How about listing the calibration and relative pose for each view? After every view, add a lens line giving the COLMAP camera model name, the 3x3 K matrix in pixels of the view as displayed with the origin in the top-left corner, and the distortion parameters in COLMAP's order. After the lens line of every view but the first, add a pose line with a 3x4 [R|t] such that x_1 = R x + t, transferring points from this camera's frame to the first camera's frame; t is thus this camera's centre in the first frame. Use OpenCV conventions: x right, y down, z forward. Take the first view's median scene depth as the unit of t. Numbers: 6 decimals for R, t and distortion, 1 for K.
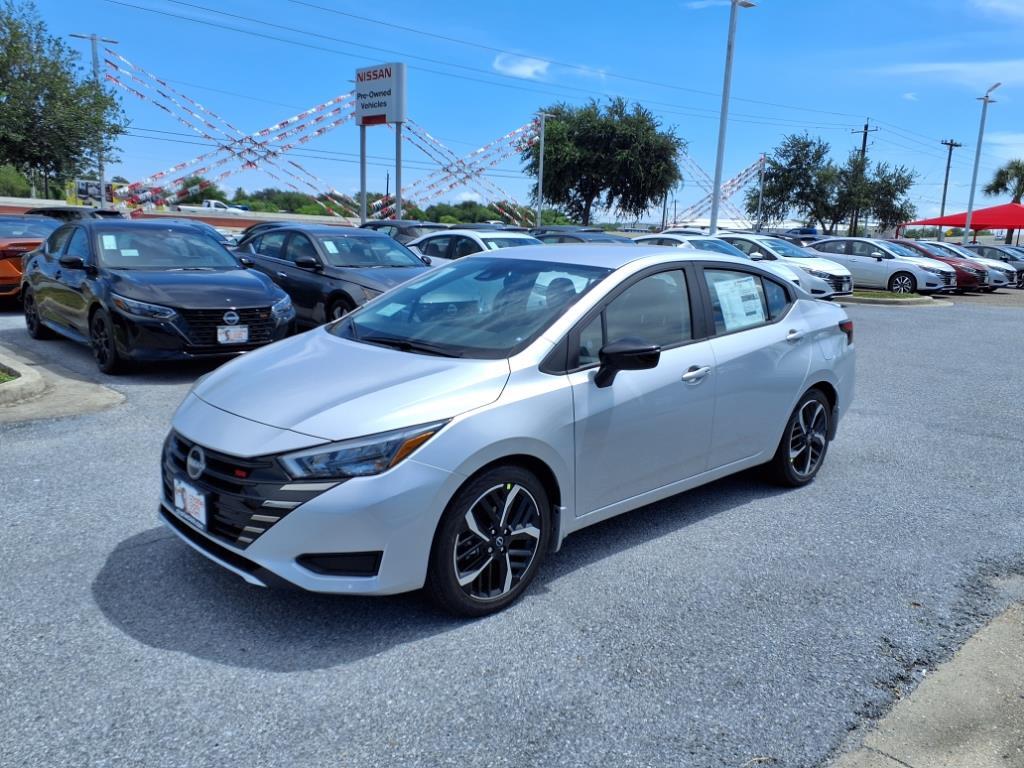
lens RADIAL K [[795.7, 0, 533.7], [0, 795.7, 385.0], [0, 0, 1]] dist [-0.005563, 0.000789]
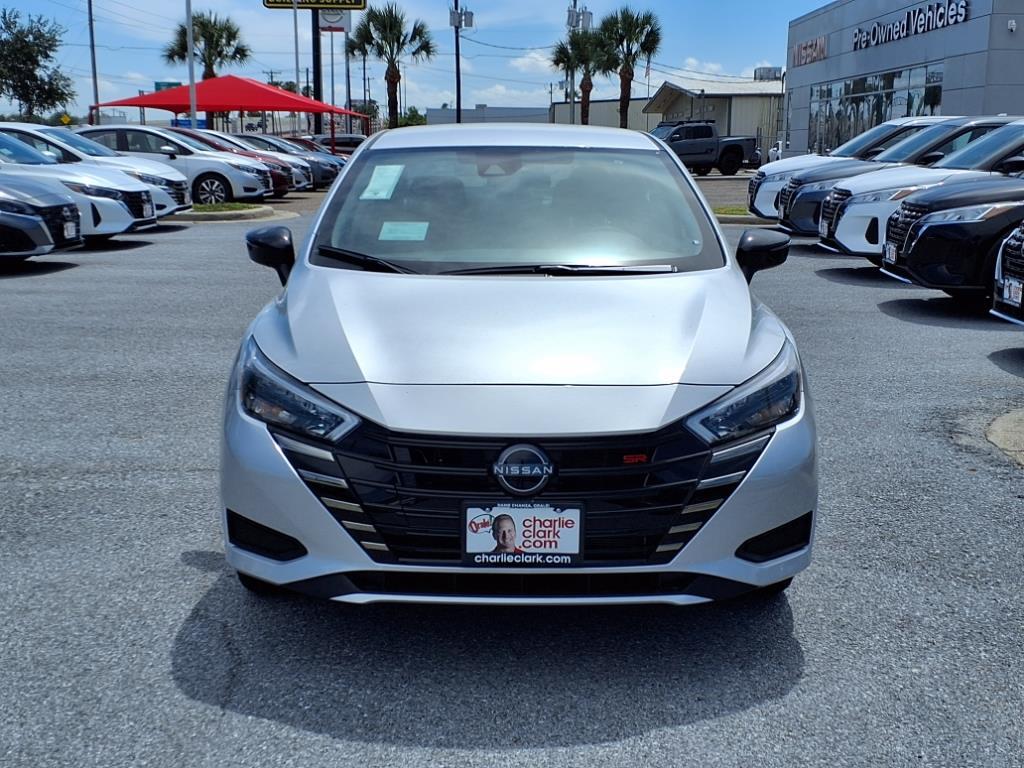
lens RADIAL K [[1236.4, 0, 529.6], [0, 1236.4, 383.3], [0, 0, 1]] dist [0.133547, -0.339335]
pose [[0.705998, -0.165474, 0.688611, -0.956633], [0.153301, 0.984975, 0.079519, -0.043533], [-0.691423, 0.049425, 0.720758, 0.236341]]
